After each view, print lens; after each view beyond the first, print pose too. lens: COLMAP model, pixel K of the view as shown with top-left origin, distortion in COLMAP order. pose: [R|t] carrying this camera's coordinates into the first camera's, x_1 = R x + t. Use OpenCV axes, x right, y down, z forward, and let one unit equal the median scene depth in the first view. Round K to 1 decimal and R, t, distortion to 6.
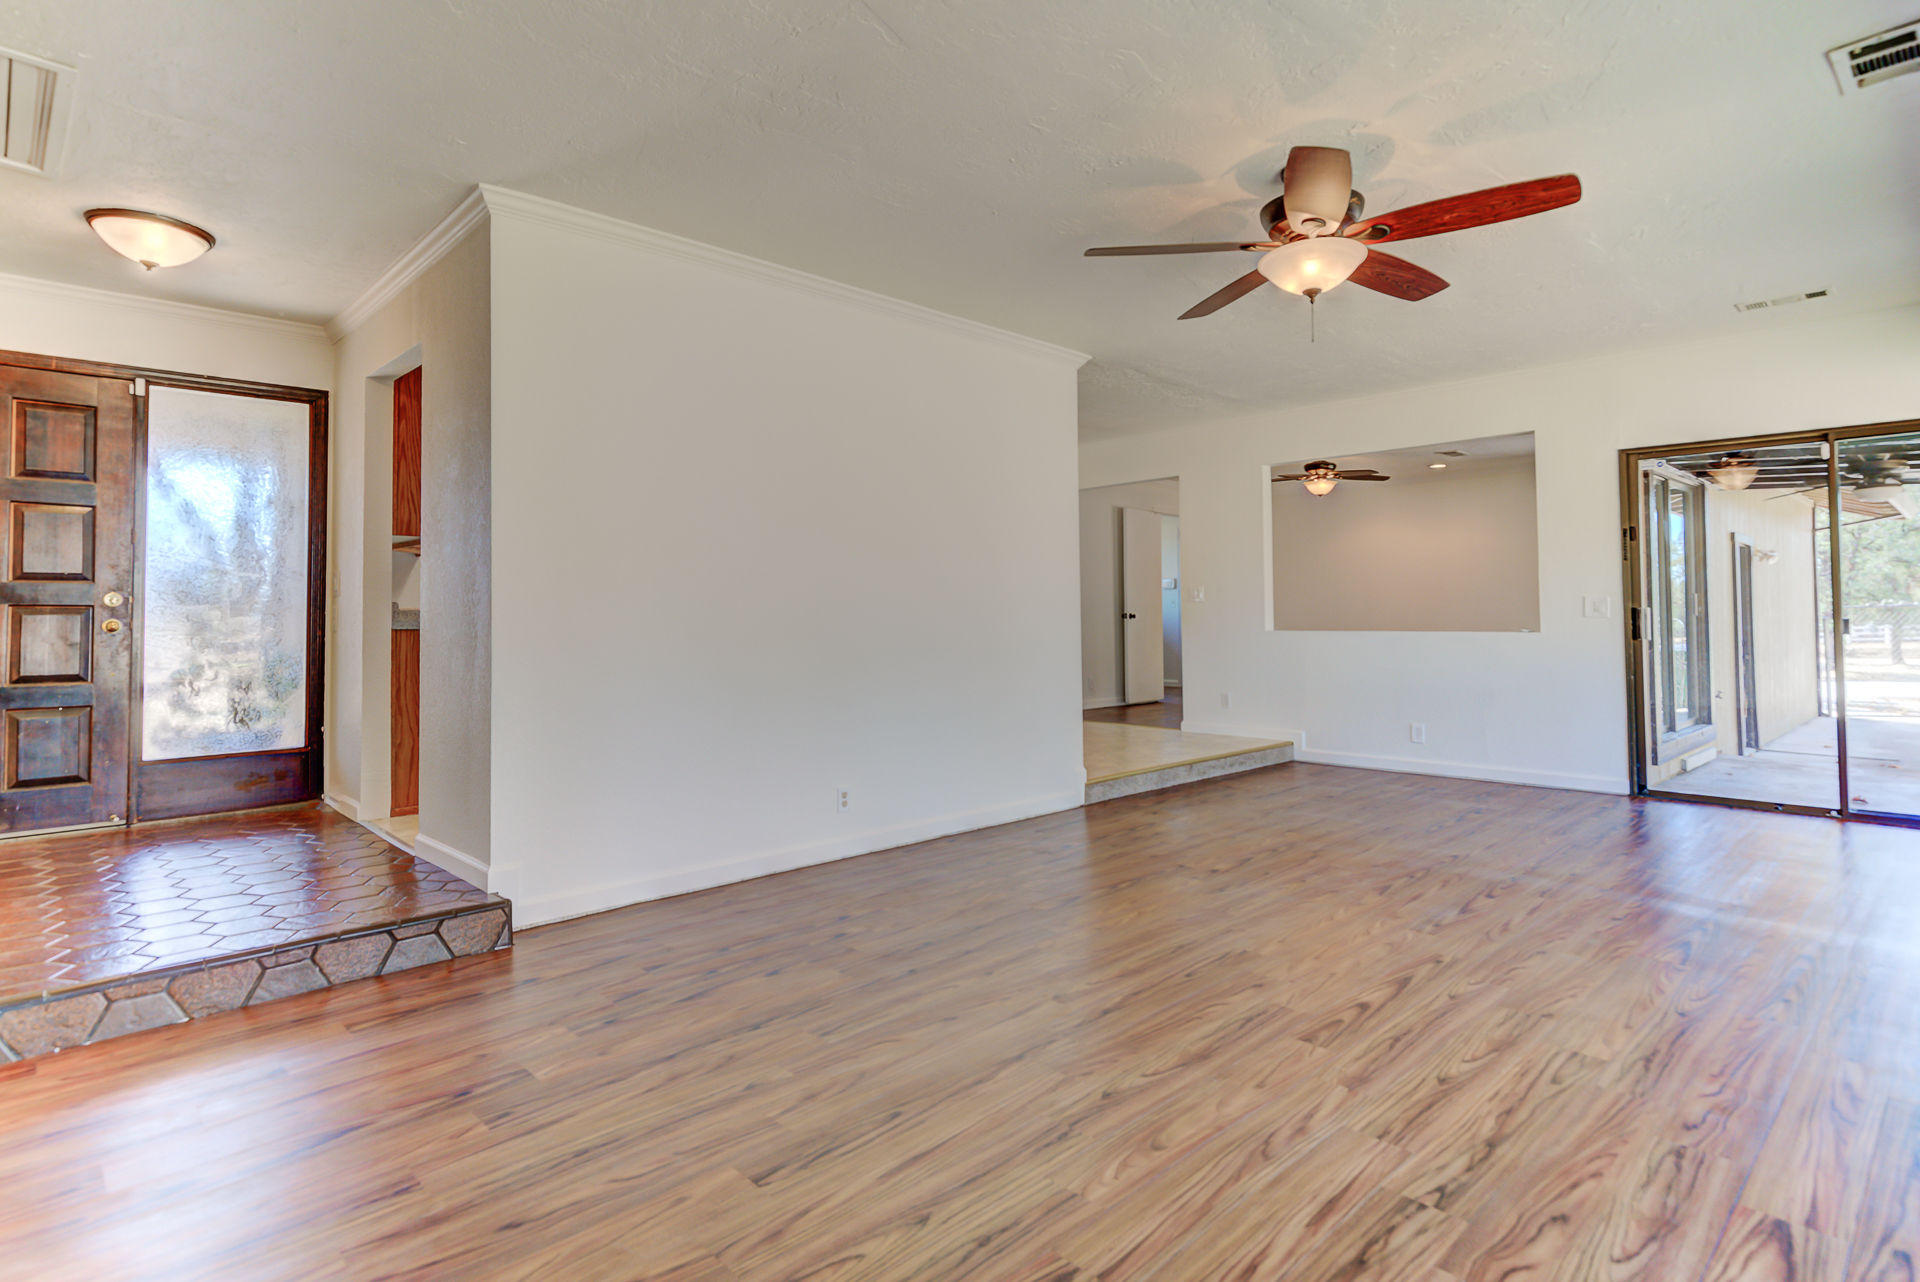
lens RADIAL K [[974.6, 0, 941.4], [0, 974.6, 633.6], [0, 0, 1]] dist [-0.005722, -0.001330]
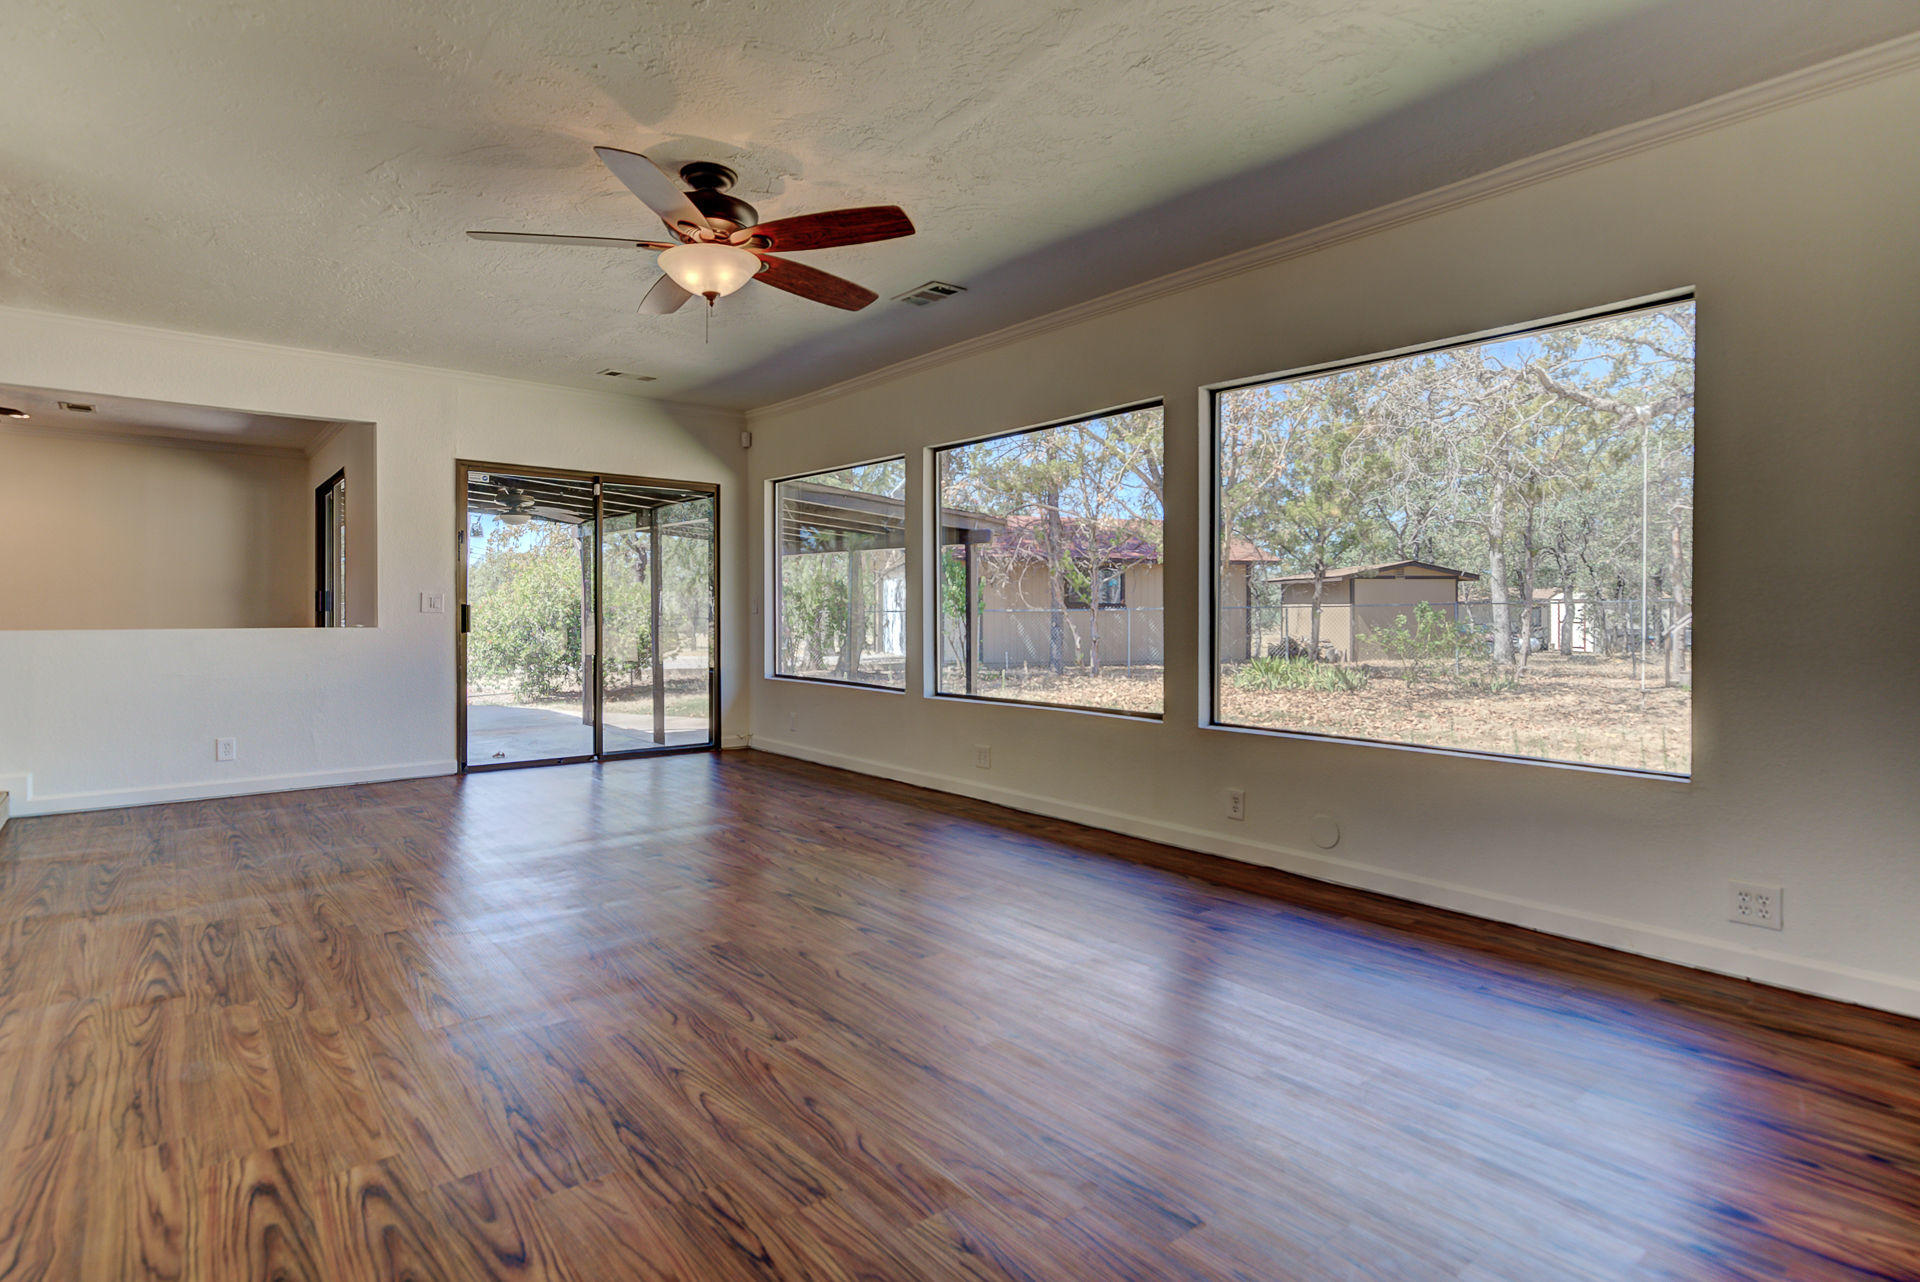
lens RADIAL K [[974.6, 0, 959.8], [0, 974.6, 628.9], [0, 0, 1]] dist [-0.005722, -0.001330]
pose [[0.079988, -0.013466, 0.996705, -0.672855], [0.016549, 0.999789, 0.012179, -0.002669], [-0.996658, 0.015520, 0.080194, 0.696346]]
